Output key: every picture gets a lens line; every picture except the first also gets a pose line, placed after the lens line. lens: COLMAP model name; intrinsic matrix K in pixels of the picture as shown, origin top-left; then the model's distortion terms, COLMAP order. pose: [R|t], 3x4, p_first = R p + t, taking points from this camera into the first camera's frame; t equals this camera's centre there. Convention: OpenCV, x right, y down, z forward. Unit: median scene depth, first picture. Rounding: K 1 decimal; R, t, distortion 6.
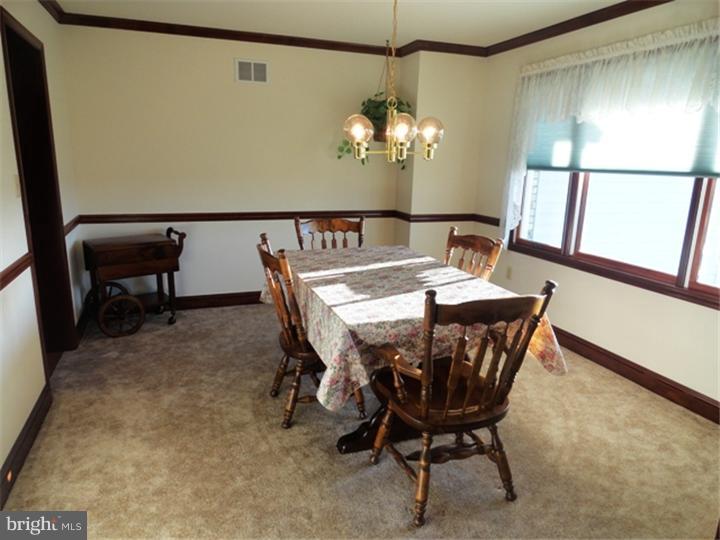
lens RADIAL K [[487.9, 0, 356.4], [0, 487.9, 272.0], [0, 0, 1]] dist [-0.004652, -0.002657]
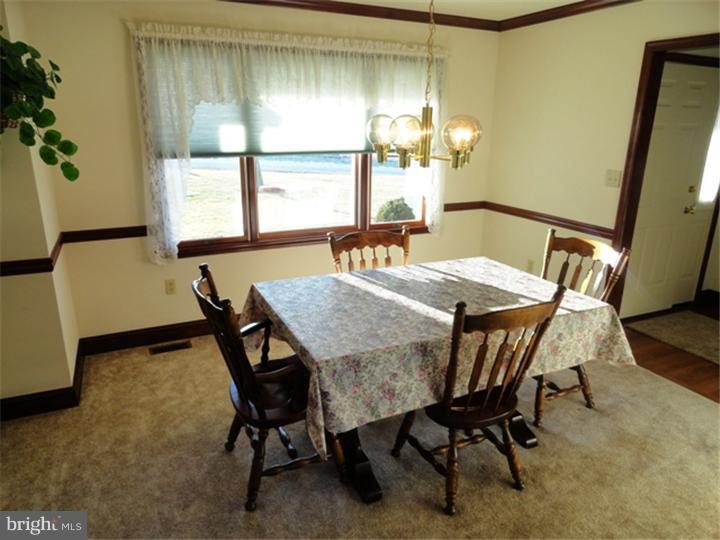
lens RADIAL K [[487.9, 0, 356.4], [0, 487.9, 272.0], [0, 0, 1]] dist [-0.004652, -0.002657]
pose [[-0.086991, -0.314018, 0.945423, -0.598550], [0.217785, 0.920071, 0.325636, -0.275713], [-0.972112, 0.234227, -0.011649, 0.893434]]
